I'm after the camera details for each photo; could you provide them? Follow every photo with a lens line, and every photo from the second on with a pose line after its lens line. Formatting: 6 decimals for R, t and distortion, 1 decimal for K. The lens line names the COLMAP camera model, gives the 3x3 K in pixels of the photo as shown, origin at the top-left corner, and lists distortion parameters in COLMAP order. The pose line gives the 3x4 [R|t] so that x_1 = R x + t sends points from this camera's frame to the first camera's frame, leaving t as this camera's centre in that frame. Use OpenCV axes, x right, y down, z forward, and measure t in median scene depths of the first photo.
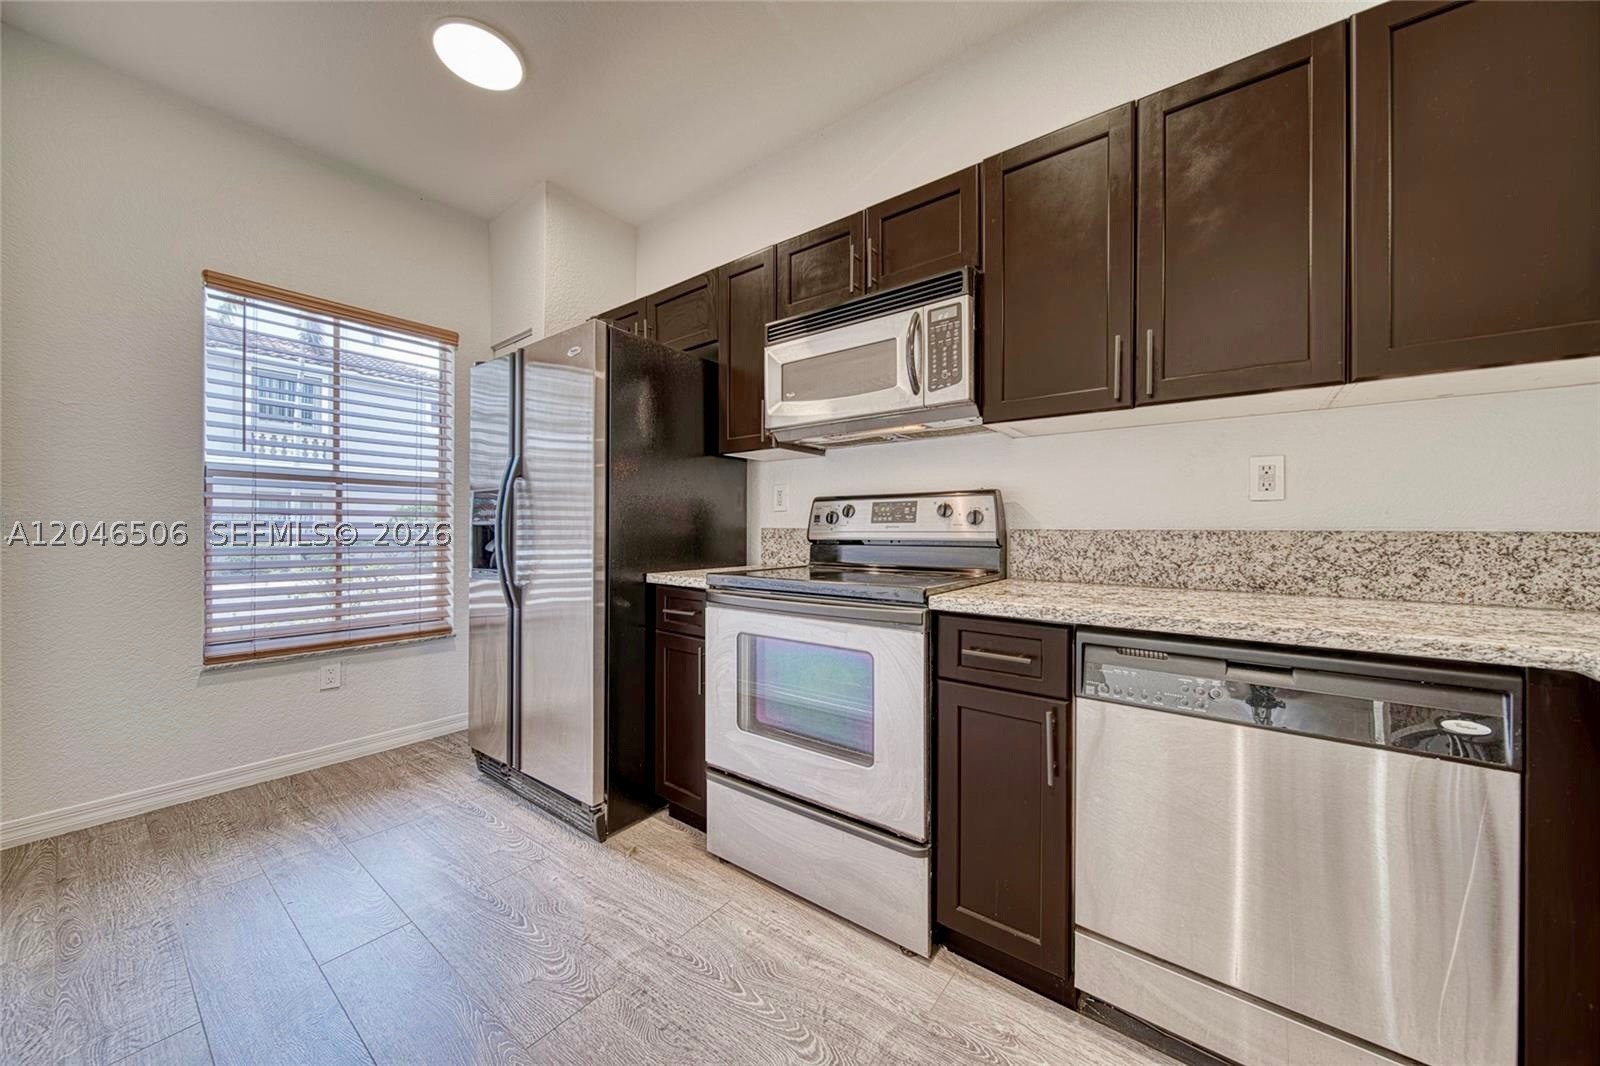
lens RADIAL K [[565.6, 0, 800.5], [0, 565.6, 529.9], [0, 0, 1]] dist [0.005355, -0.002595]
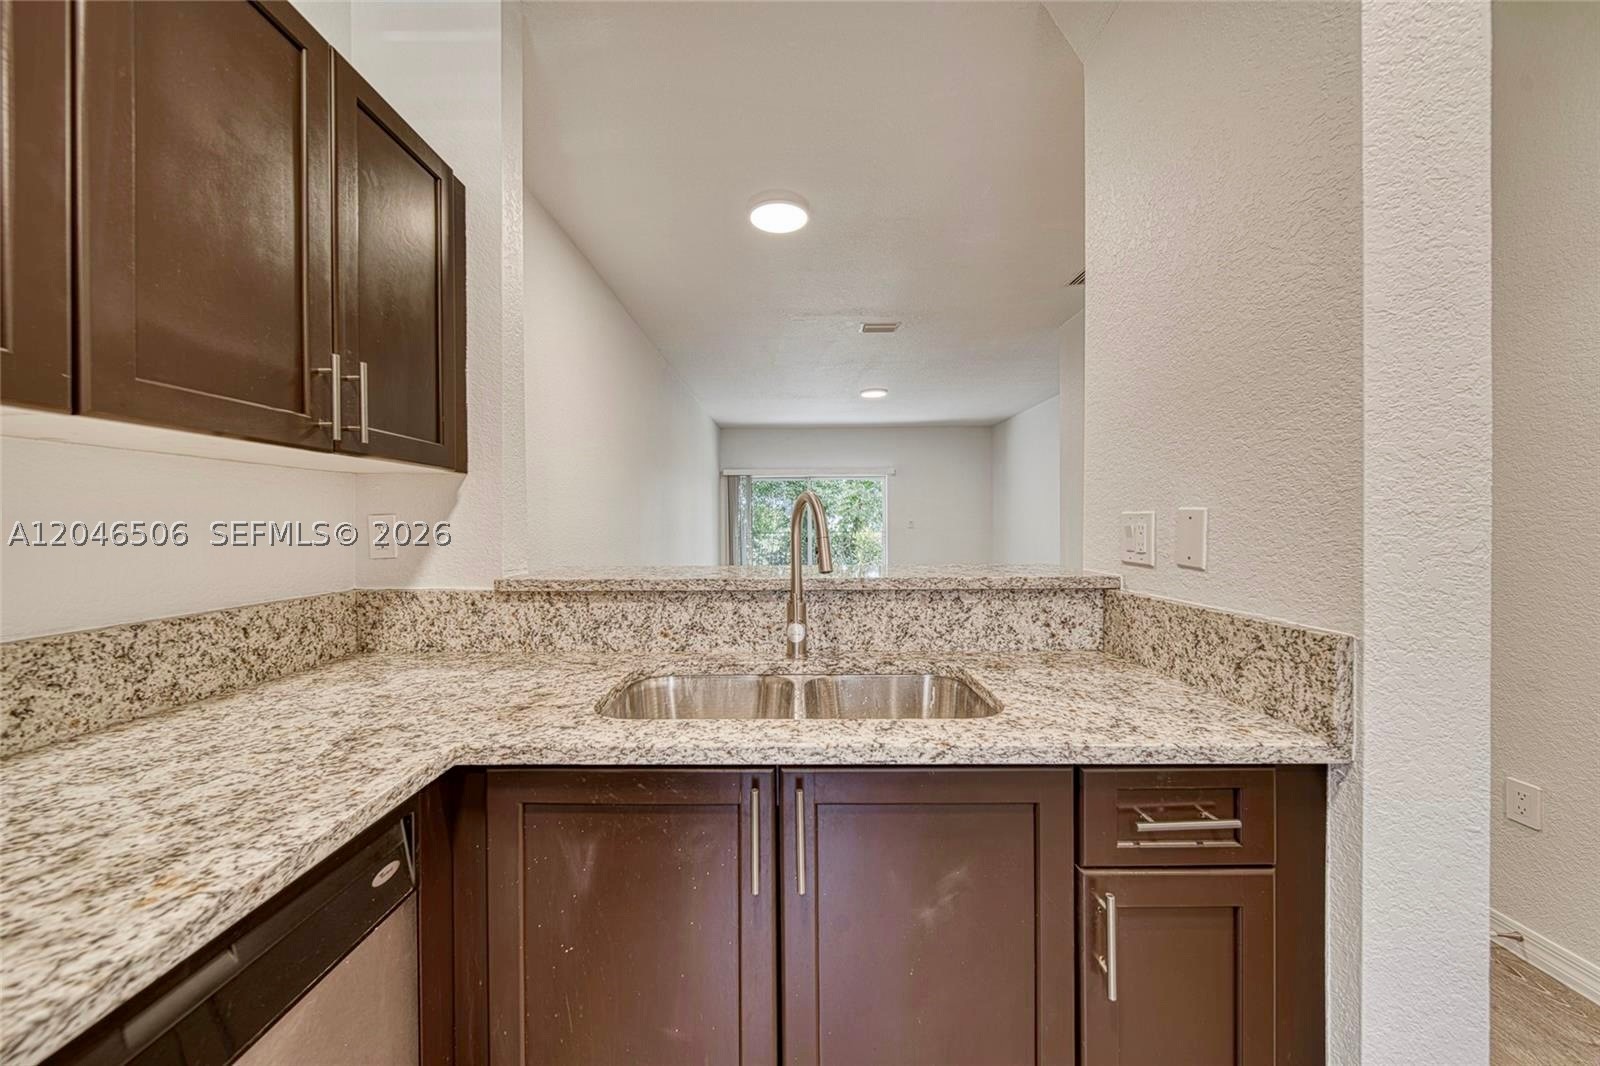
lens RADIAL K [[570.3, 0, 796.6], [0, 570.3, 525.2], [0, 0, 1]] dist [-0.008494, -0.000014]
pose [[-0.604713, -0.004795, 0.796429, 0.048634], [0.003385, 0.999957, 0.008590, -0.107904], [-0.796436, 0.007890, -0.604671, 0.554422]]
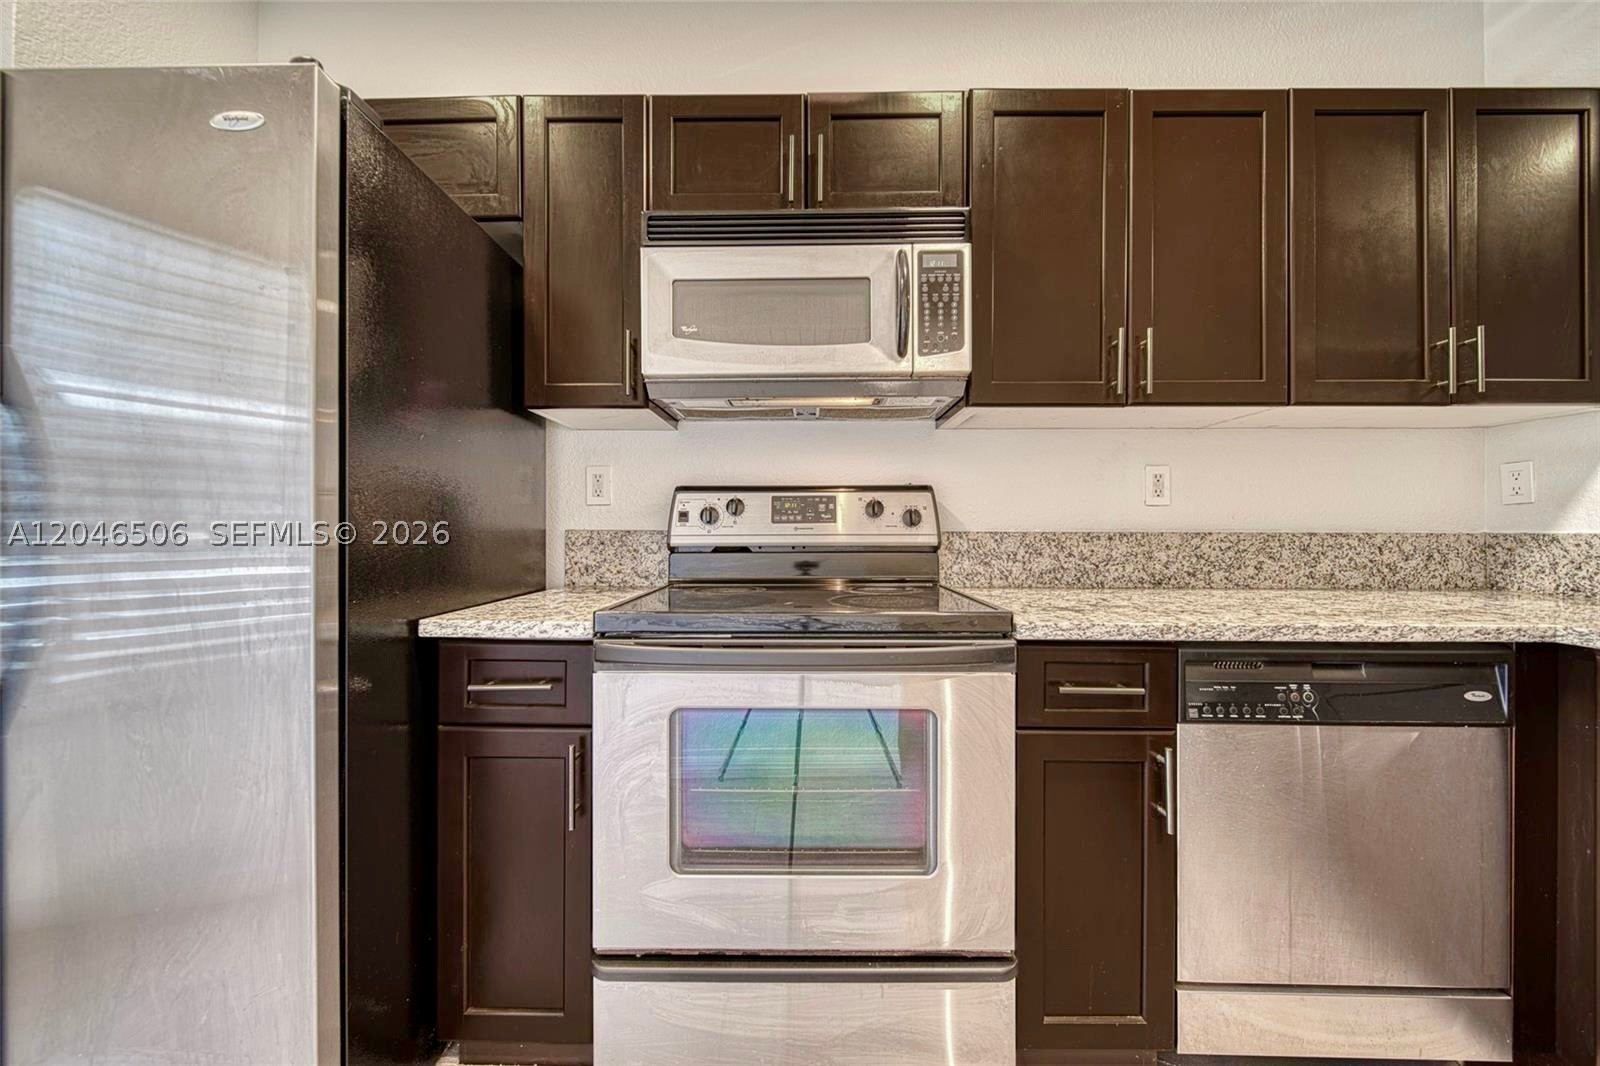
lens RADIAL K [[565.6, 0, 800.5], [0, 565.6, 529.9], [0, 0, 1]] dist [0.005355, -0.002595]
pose [[0.802722, -0.001470, 0.596352, -0.380812], [0.001825, 0.999998, 0.000009, -0.004431], [-0.596351, 0.001081, 0.802723, 0.484379]]
